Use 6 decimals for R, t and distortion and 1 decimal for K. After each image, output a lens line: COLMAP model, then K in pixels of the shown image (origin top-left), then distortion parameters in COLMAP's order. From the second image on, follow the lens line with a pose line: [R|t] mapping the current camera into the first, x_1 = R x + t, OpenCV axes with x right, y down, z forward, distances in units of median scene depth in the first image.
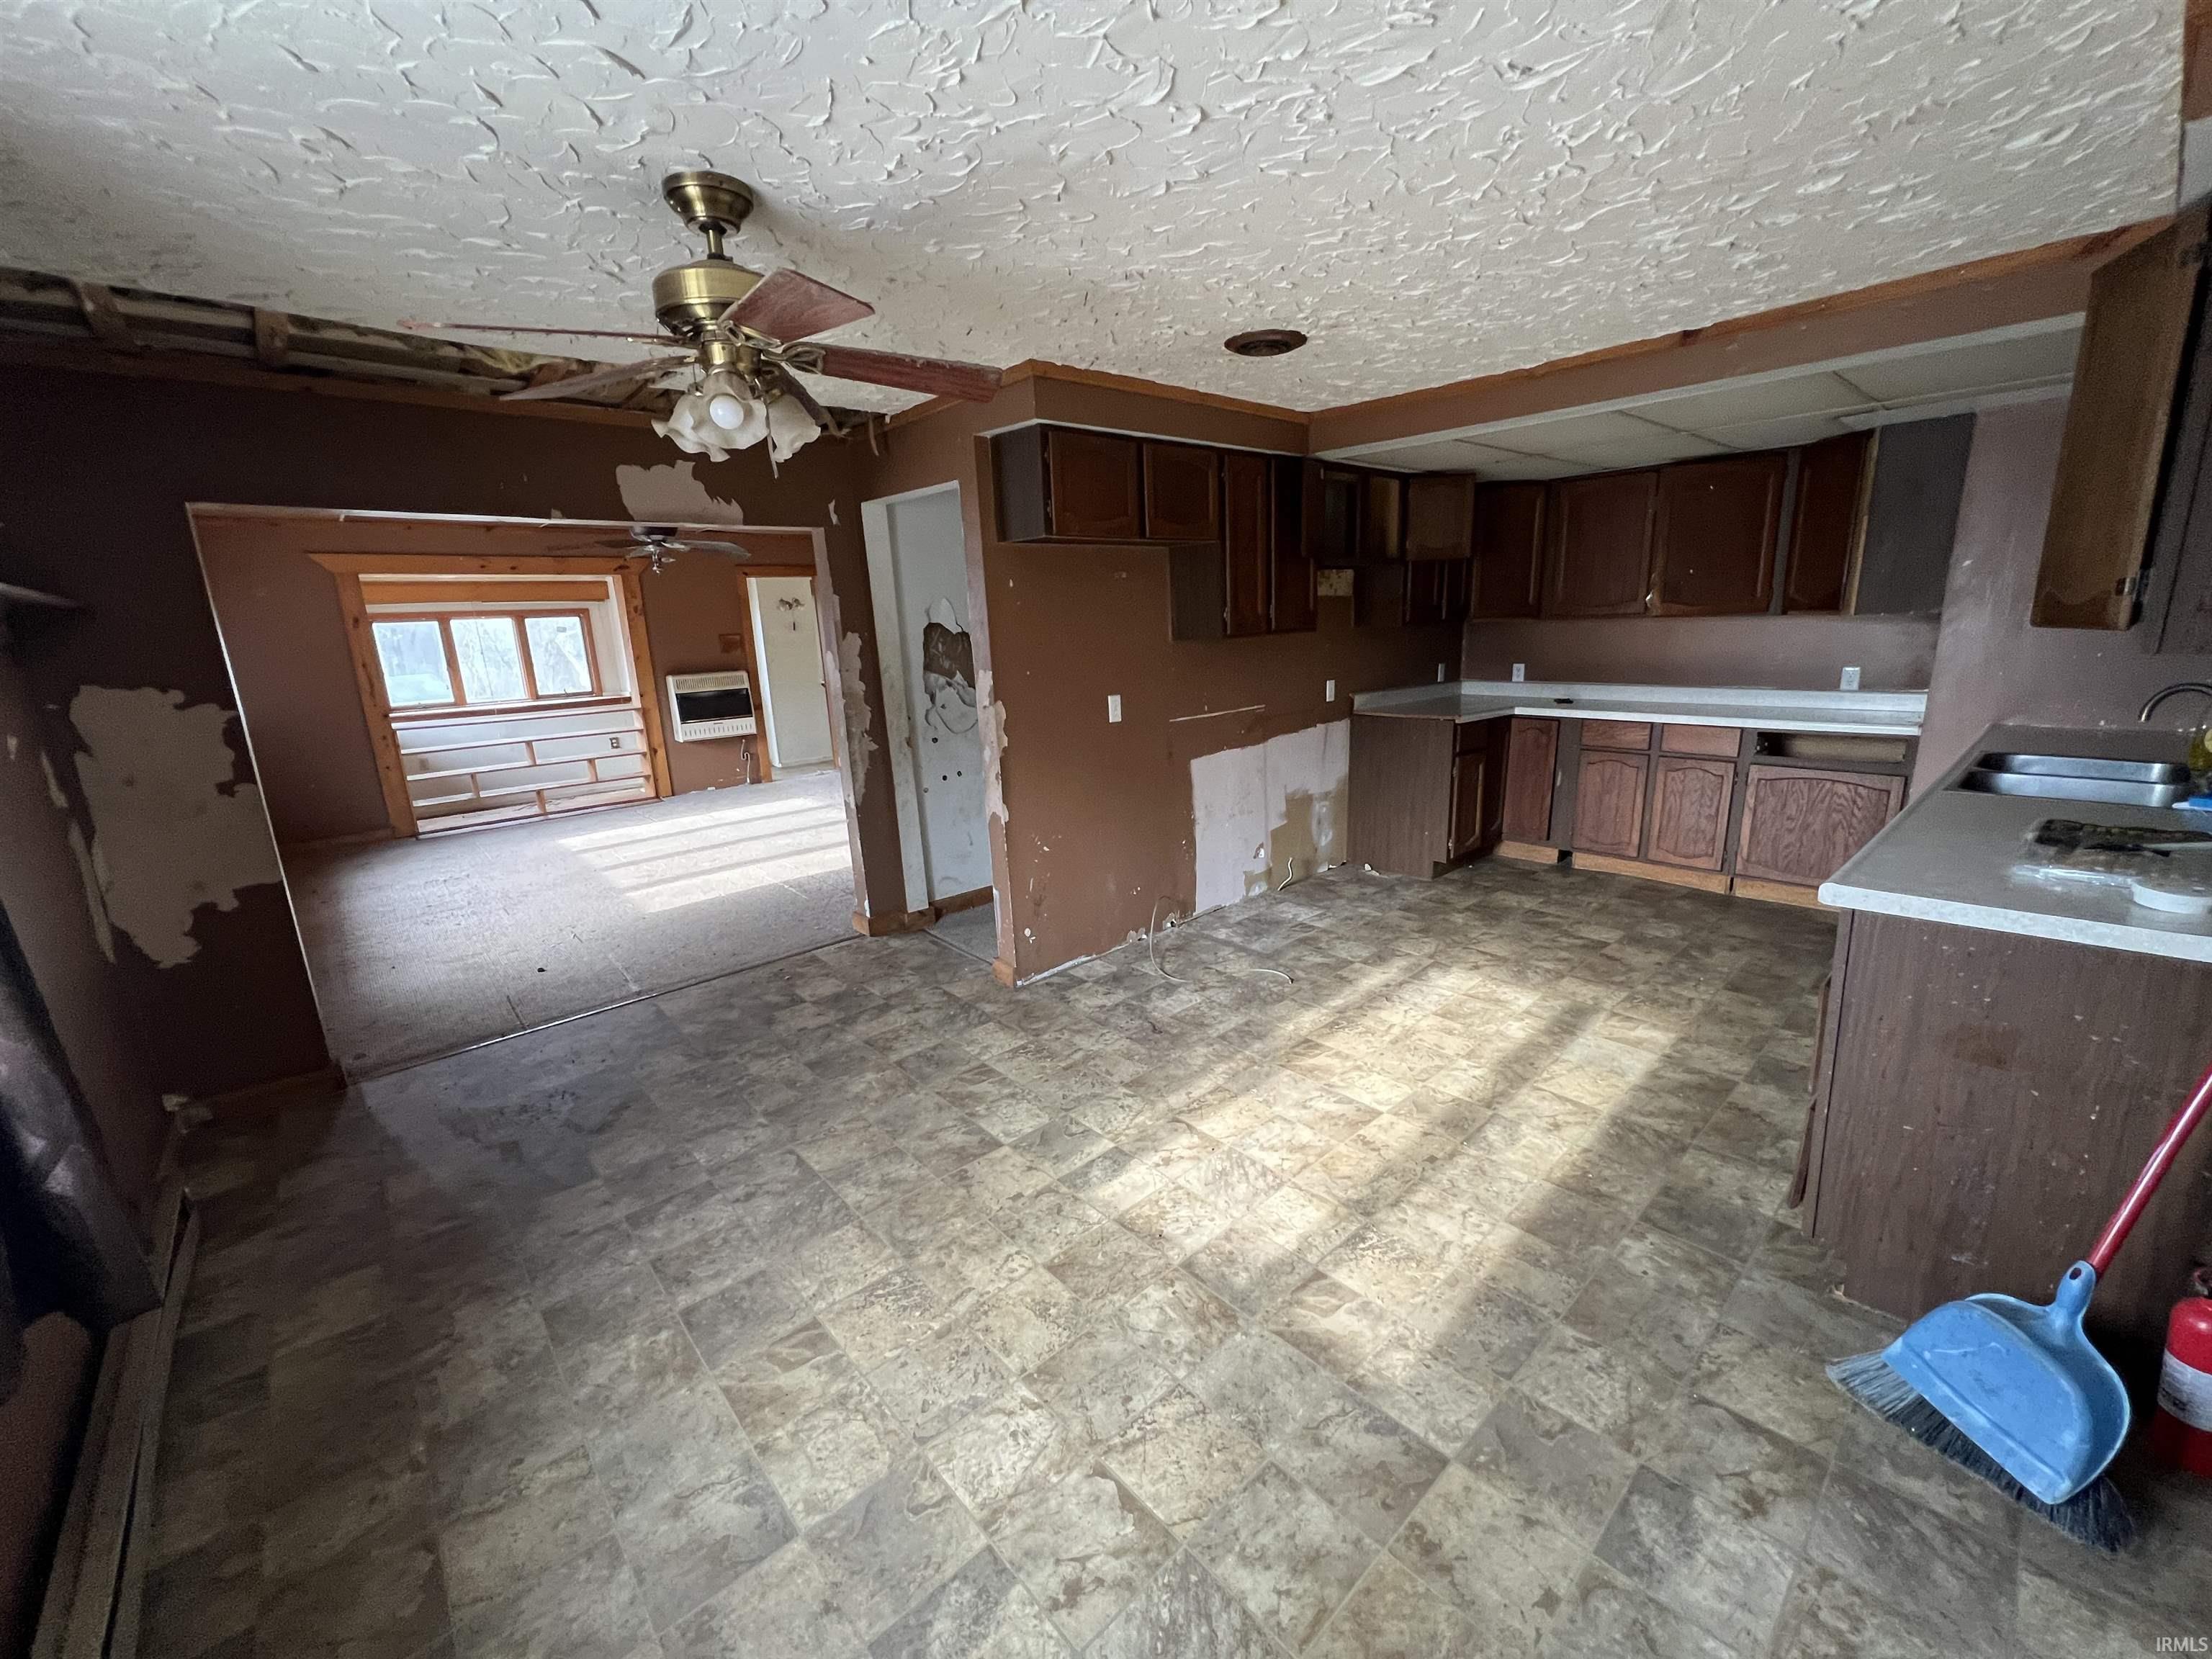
lens RADIAL K [[880.9, 0, 1106.0], [0, 880.9, 829.5], [0, 0, 1]] dist [-0.000436, -0.000251]
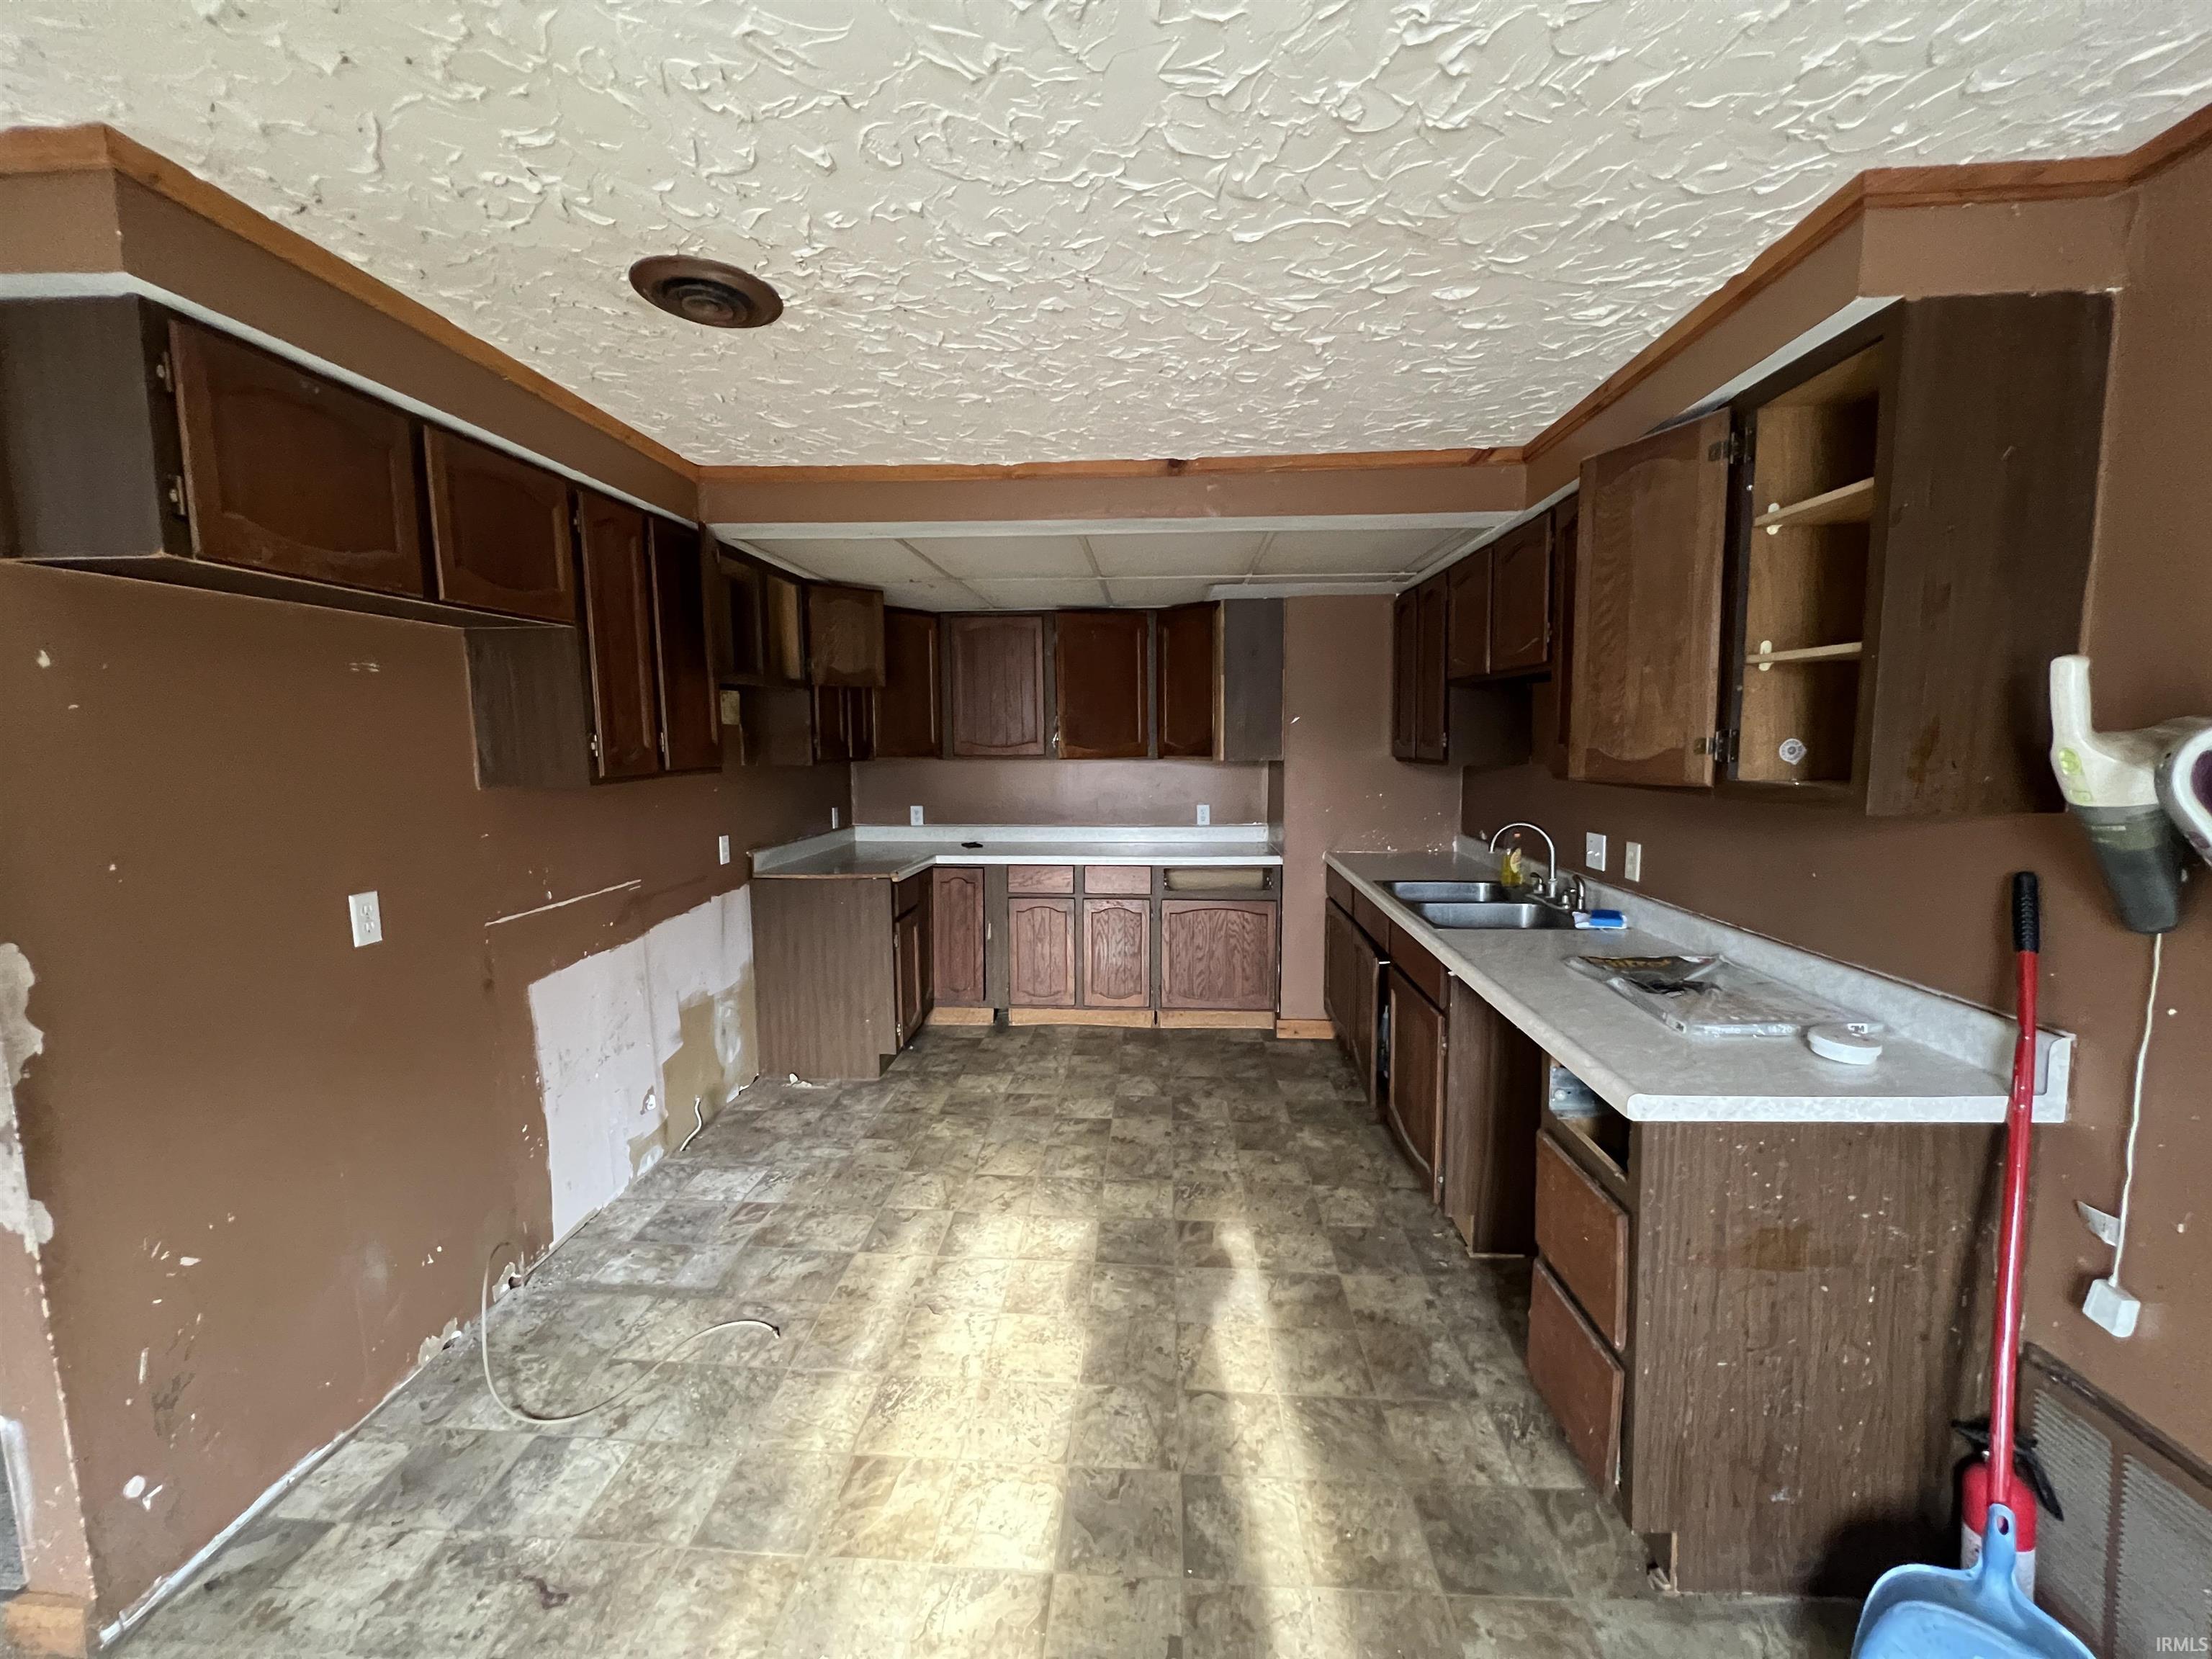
lens RADIAL K [[880.9, 0, 1106.0], [0, 880.9, 829.5], [0, 0, 1]] dist [-0.000436, -0.000251]
pose [[0.714491, -0.040097, 0.698495, -0.035587], [0.142841, 0.985688, -0.089528, -0.076294], [-0.684908, 0.163741, 0.709993, 0.312517]]
